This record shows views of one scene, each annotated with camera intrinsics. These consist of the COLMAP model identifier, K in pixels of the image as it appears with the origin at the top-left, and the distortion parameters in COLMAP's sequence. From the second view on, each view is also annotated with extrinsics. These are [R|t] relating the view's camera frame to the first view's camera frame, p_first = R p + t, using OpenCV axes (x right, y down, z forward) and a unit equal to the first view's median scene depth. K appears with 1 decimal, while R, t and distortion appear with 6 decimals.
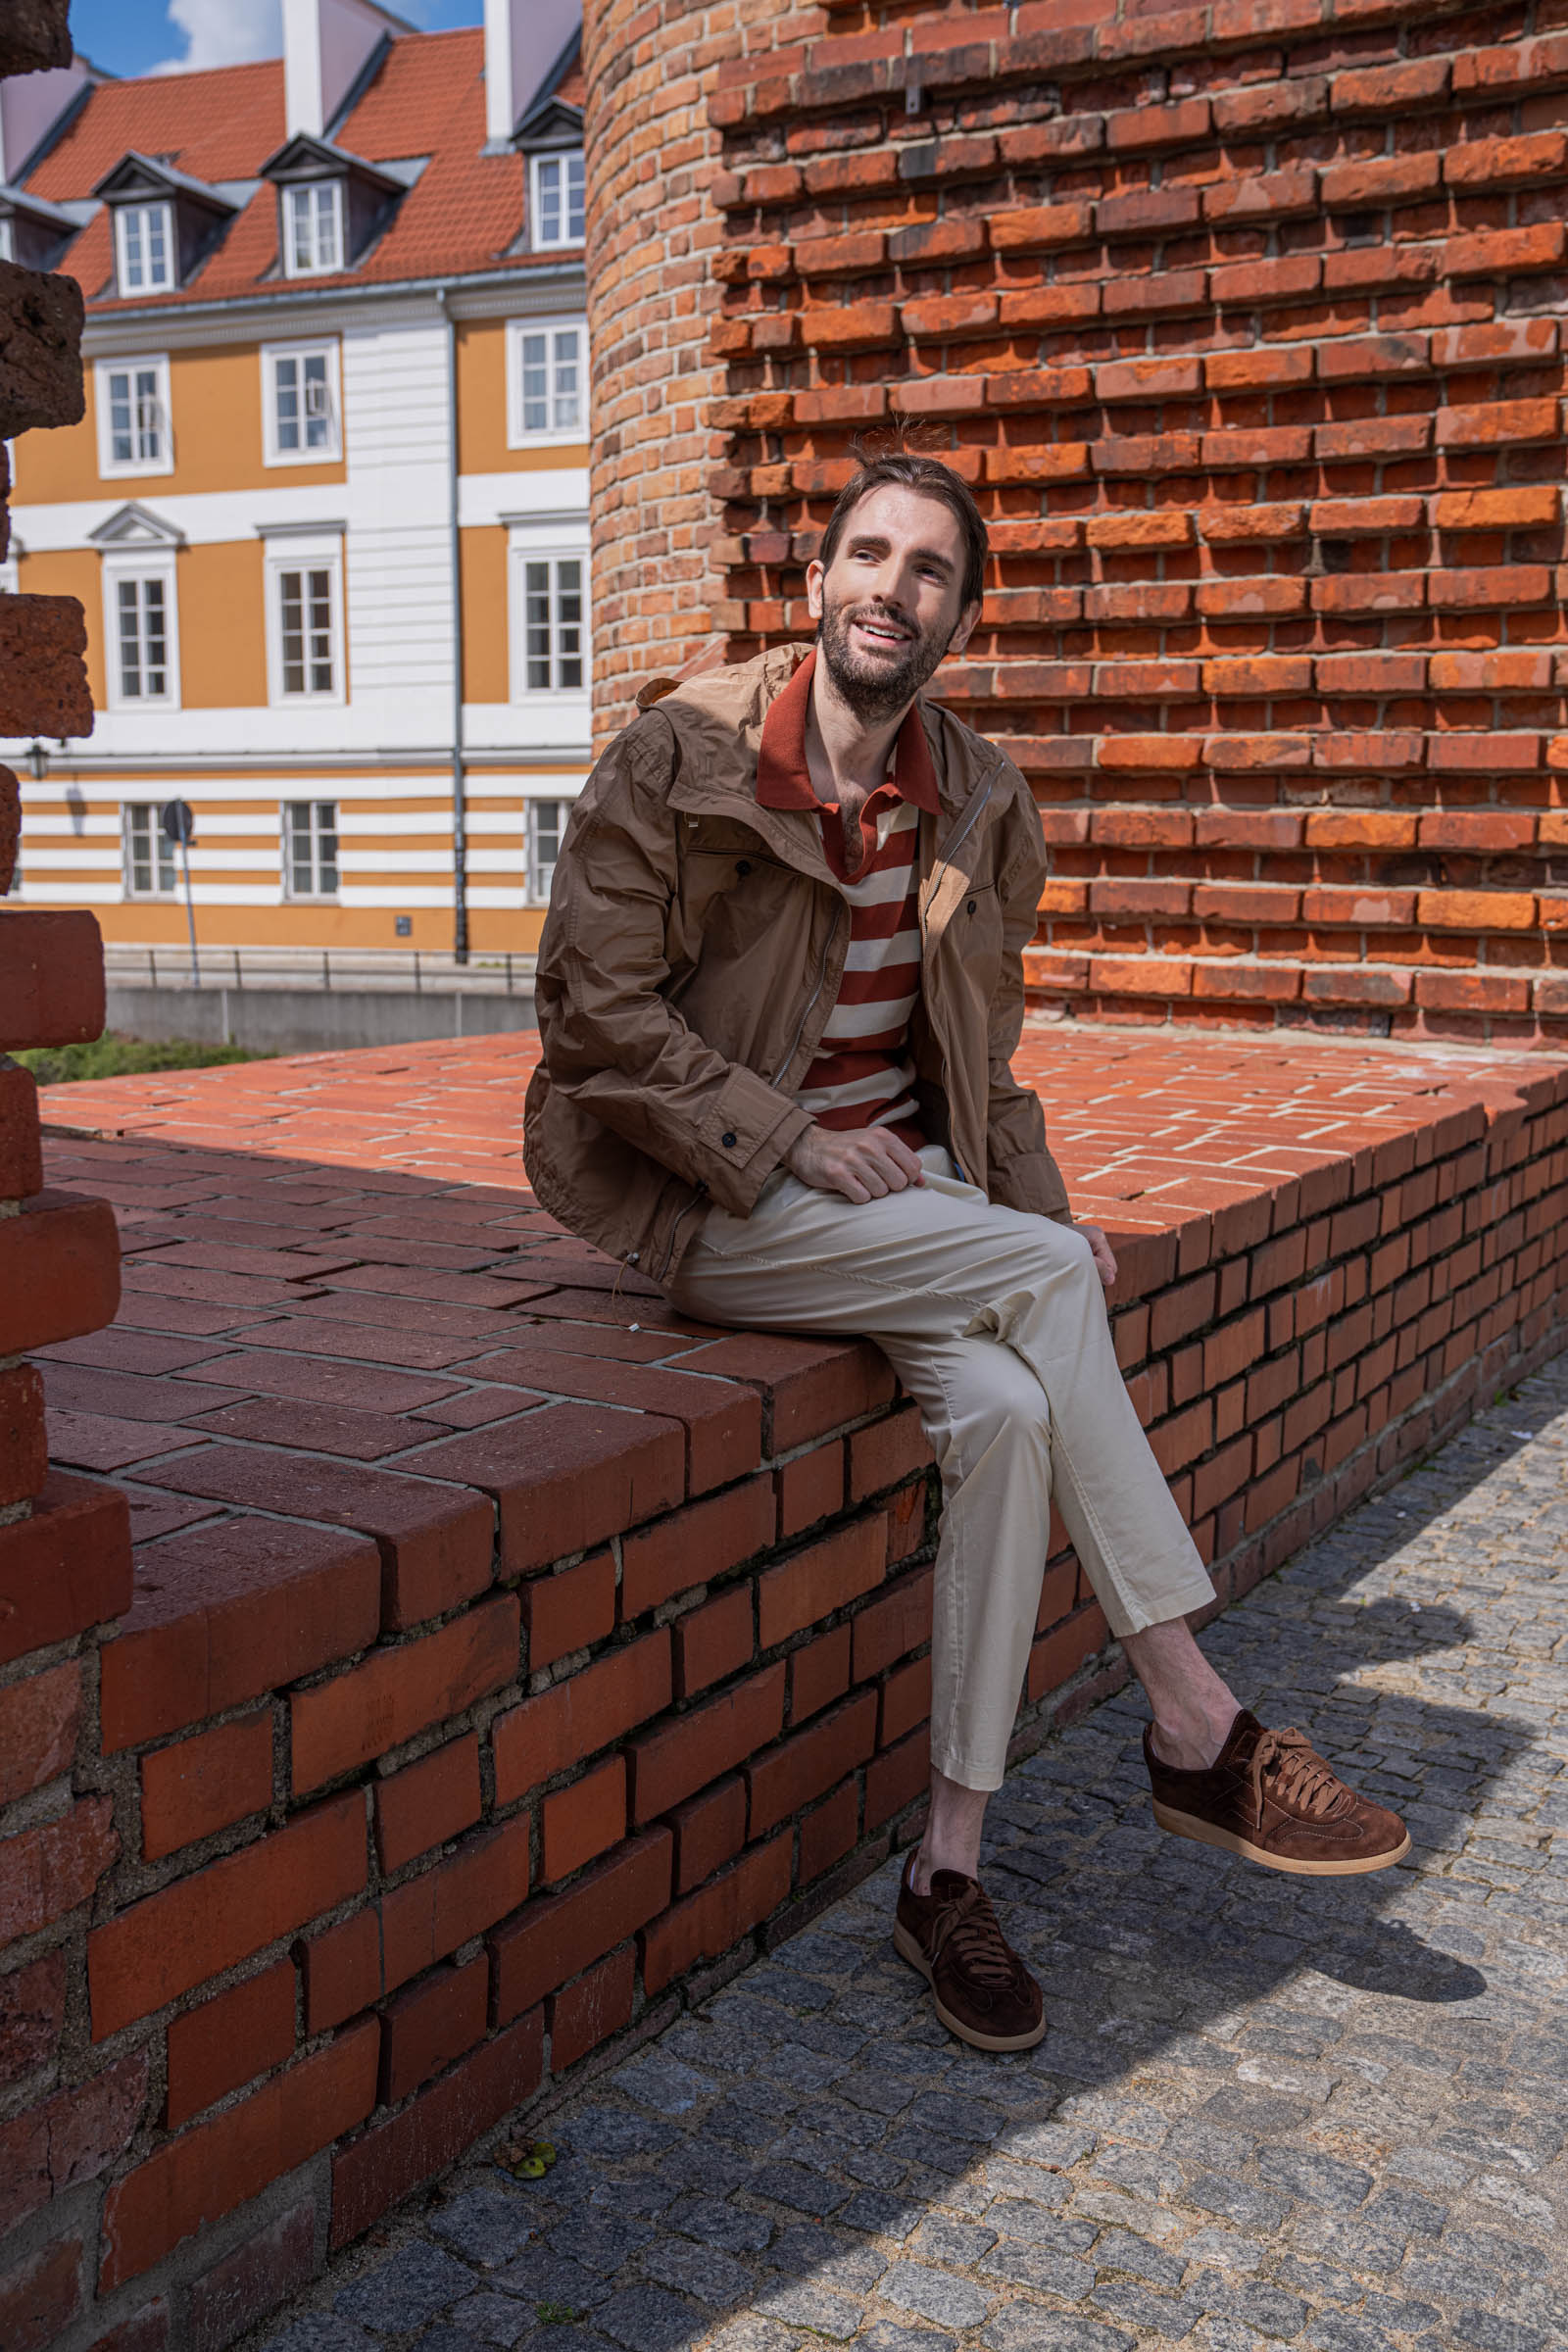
lens RADIAL K [[2354.0, 0, 776.3], [0, 2354.0, 1181.3], [0, 0, 1]] dist [0.024295, 0.000000]
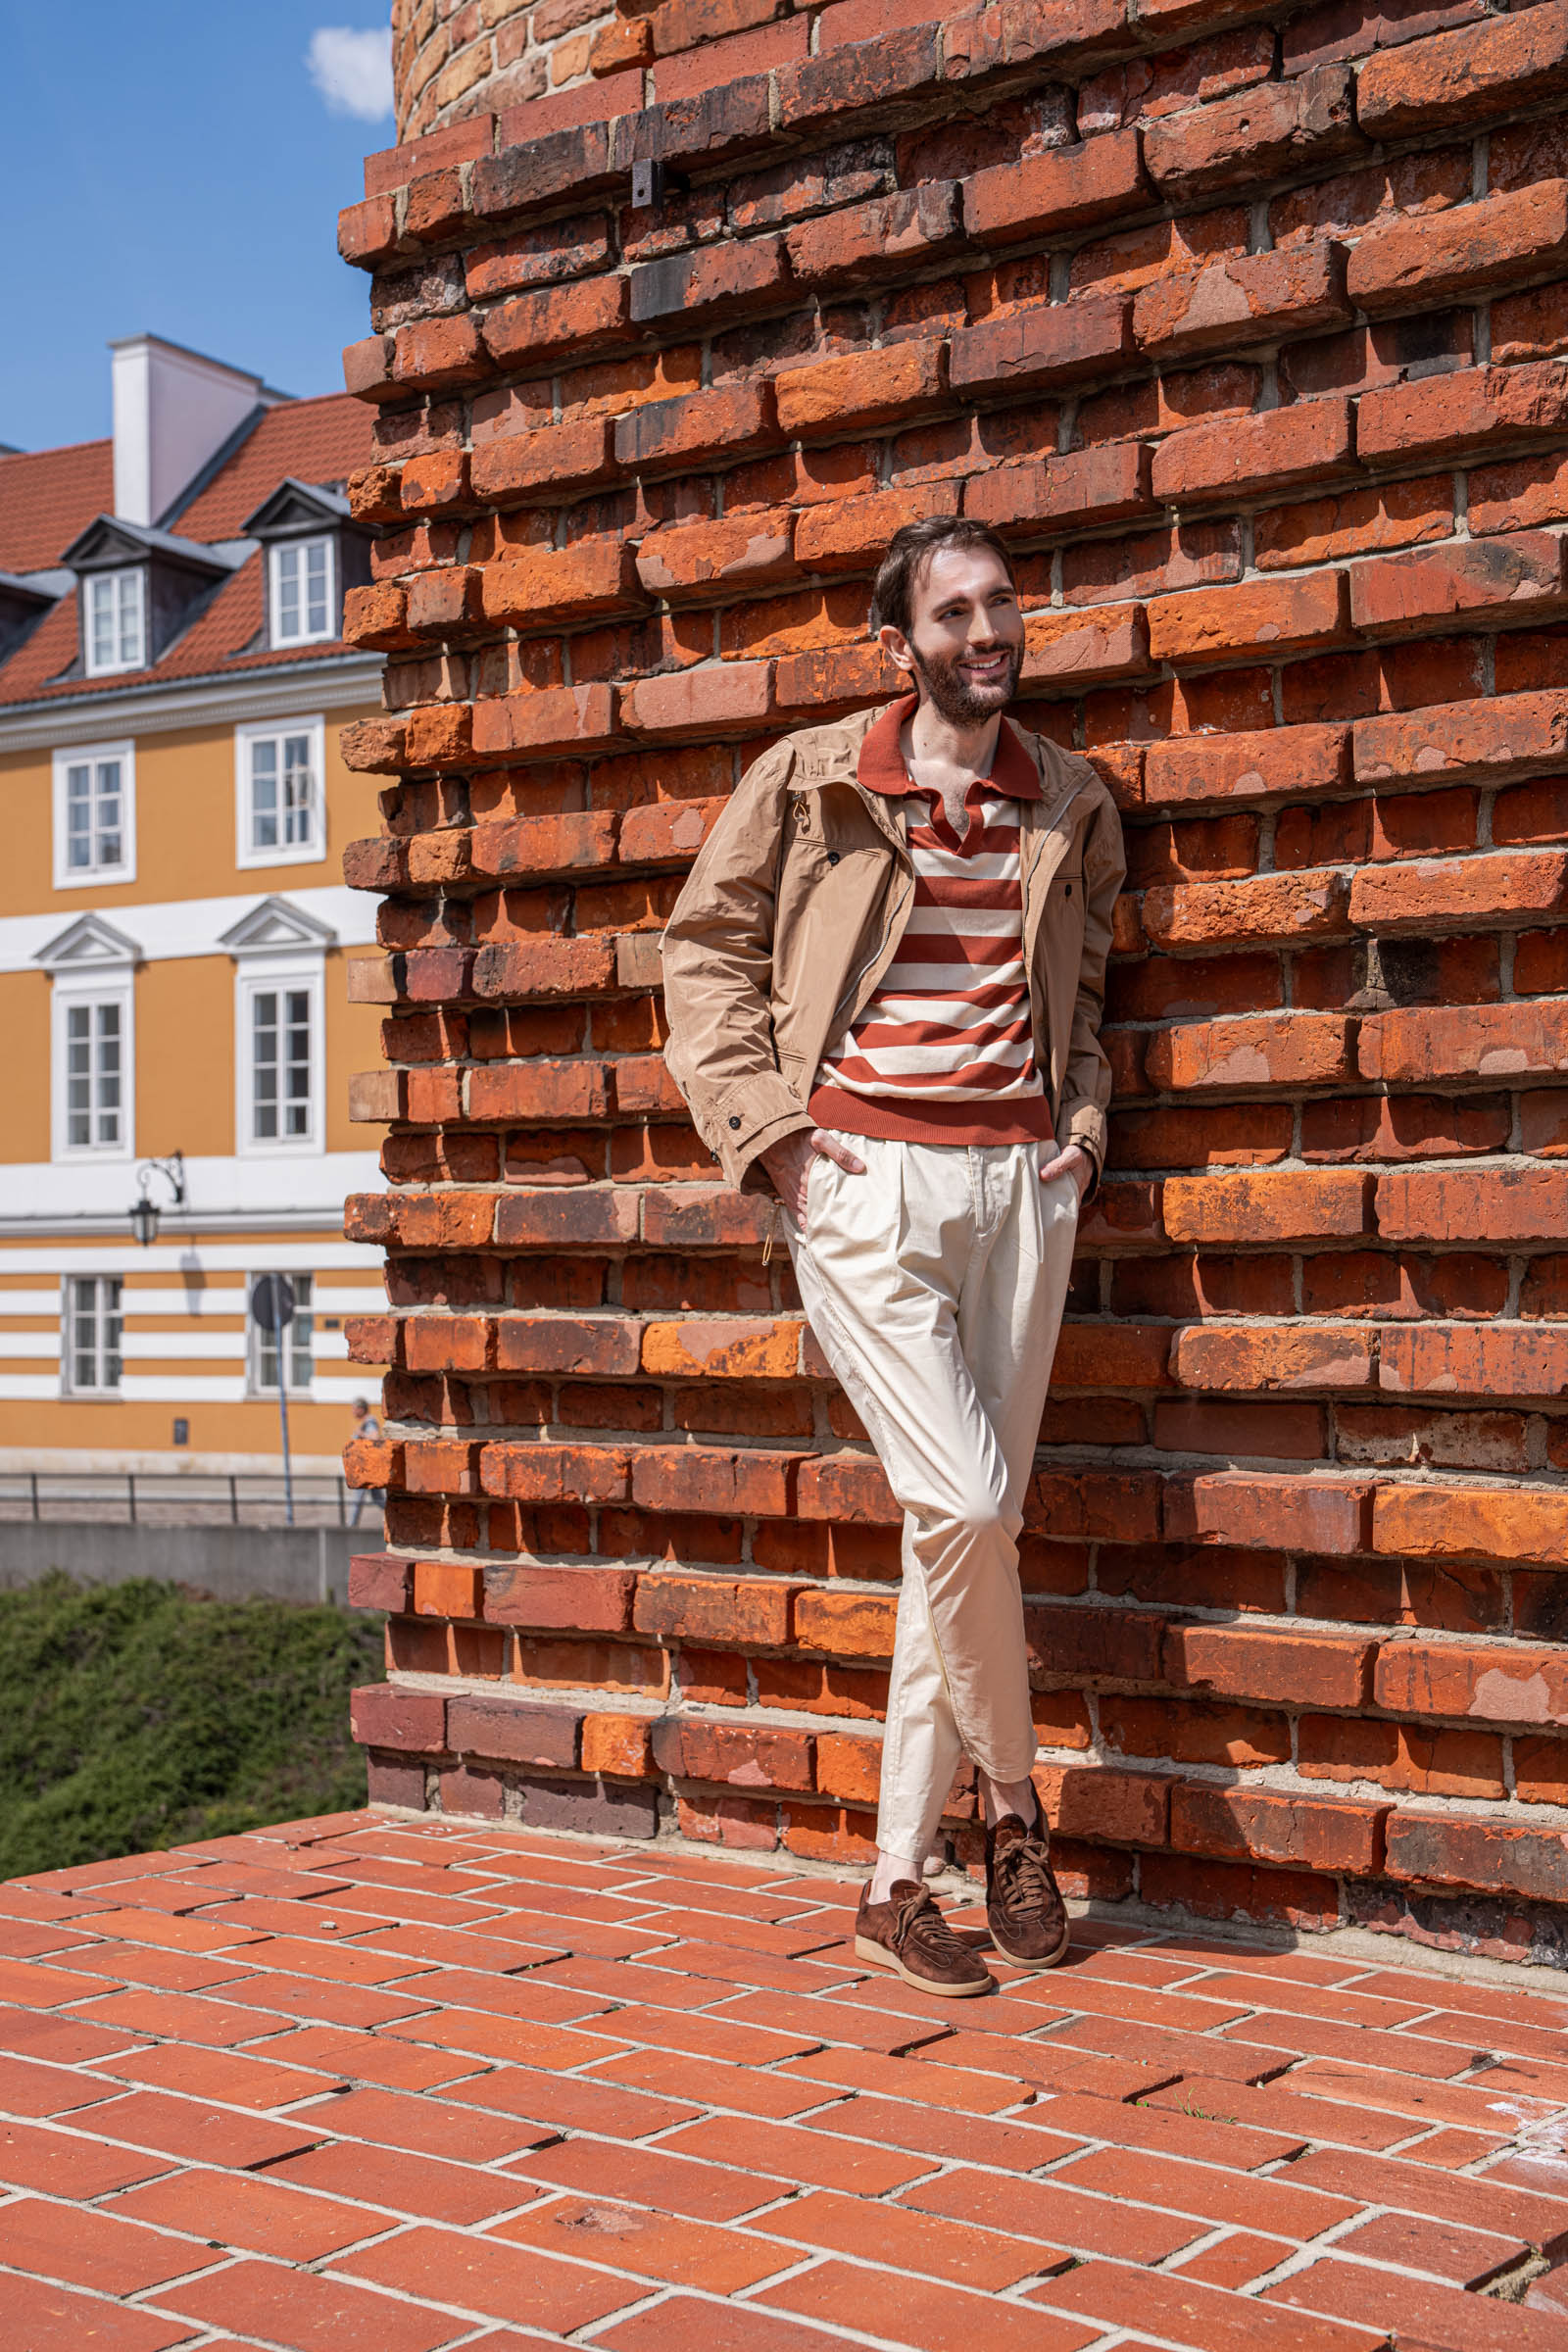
lens RADIAL K [[3007.6, 0, 780.2], [0, 3007.6, 1180.7], [0, 0, 1]] dist [0.148352, 0.000000]
pose [[0.991128, -0.016339, -0.131904, 0.183300], [-0.007452, 0.984024, -0.177882, -0.103513], [0.132703, 0.177287, 0.975171, 0.356747]]
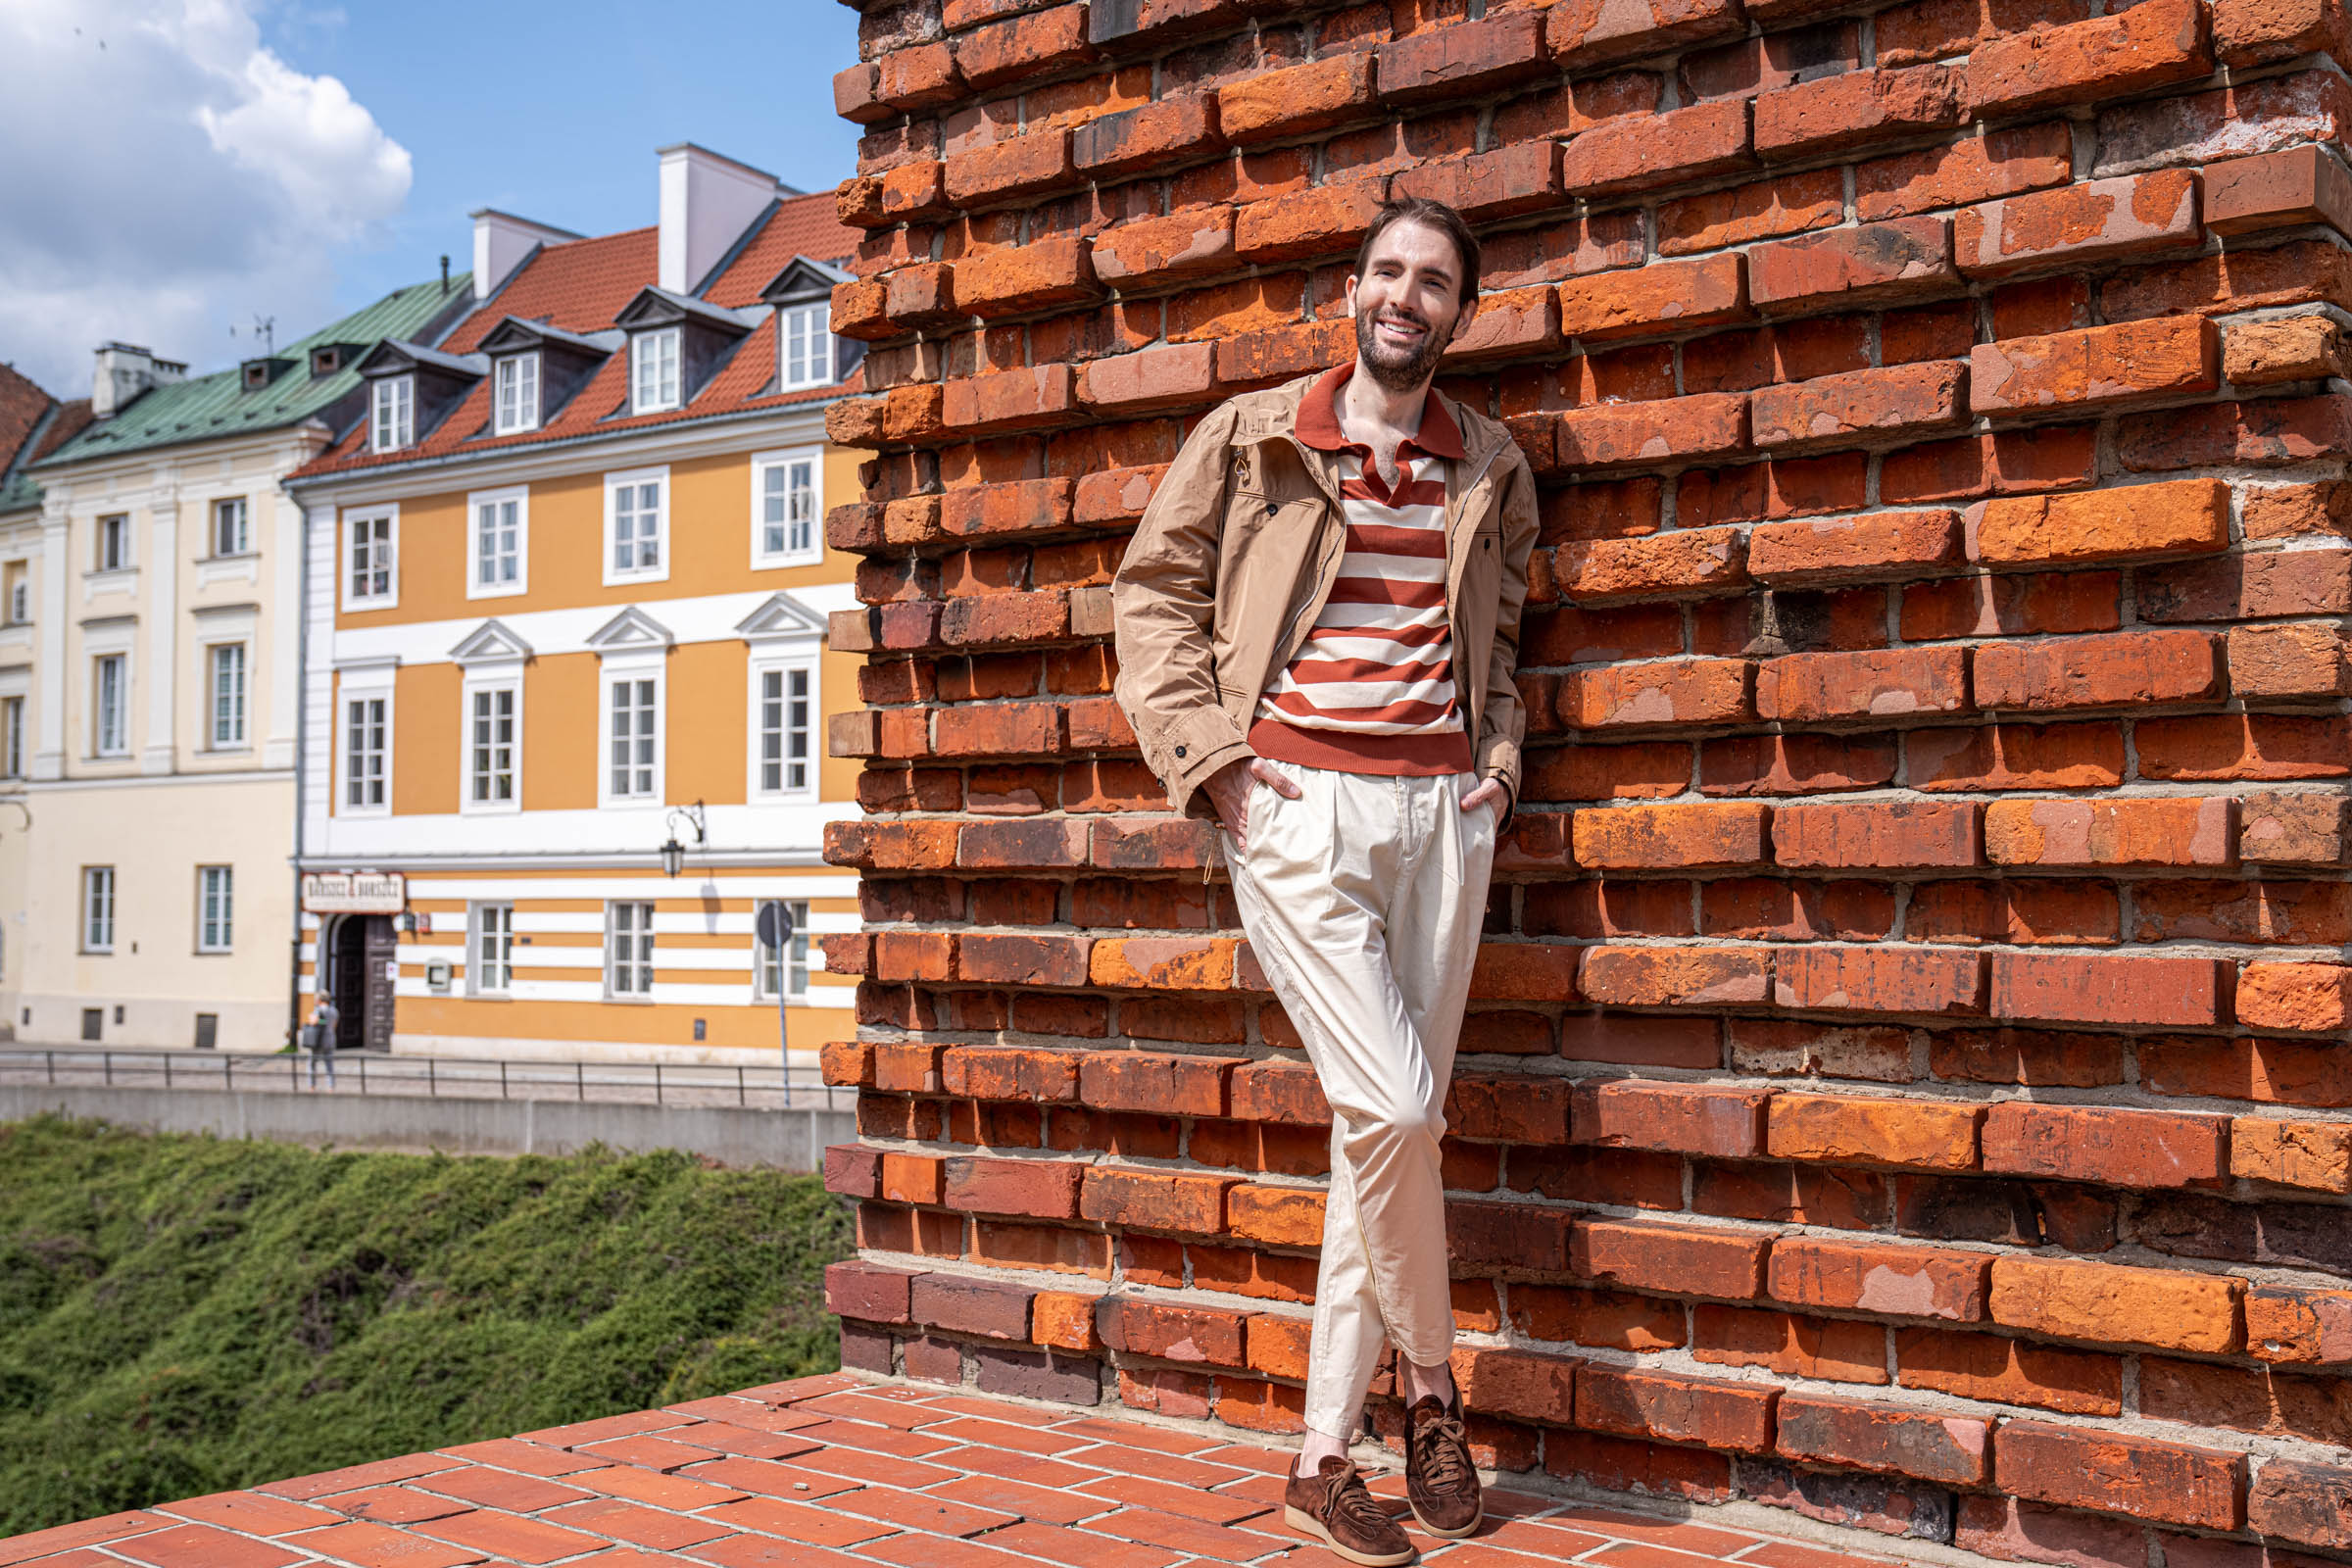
lens RADIAL K [[2448.1, 0, 1160.8], [0, 2448.1, 795.1], [0, 0, 1]] dist [0.043432, 0.000000]
pose [[0.989634, -0.009478, -0.143302, 0.166609], [-0.018381, 0.981255, -0.191835, -0.111353], [0.142434, 0.192480, 0.970909, 0.427890]]
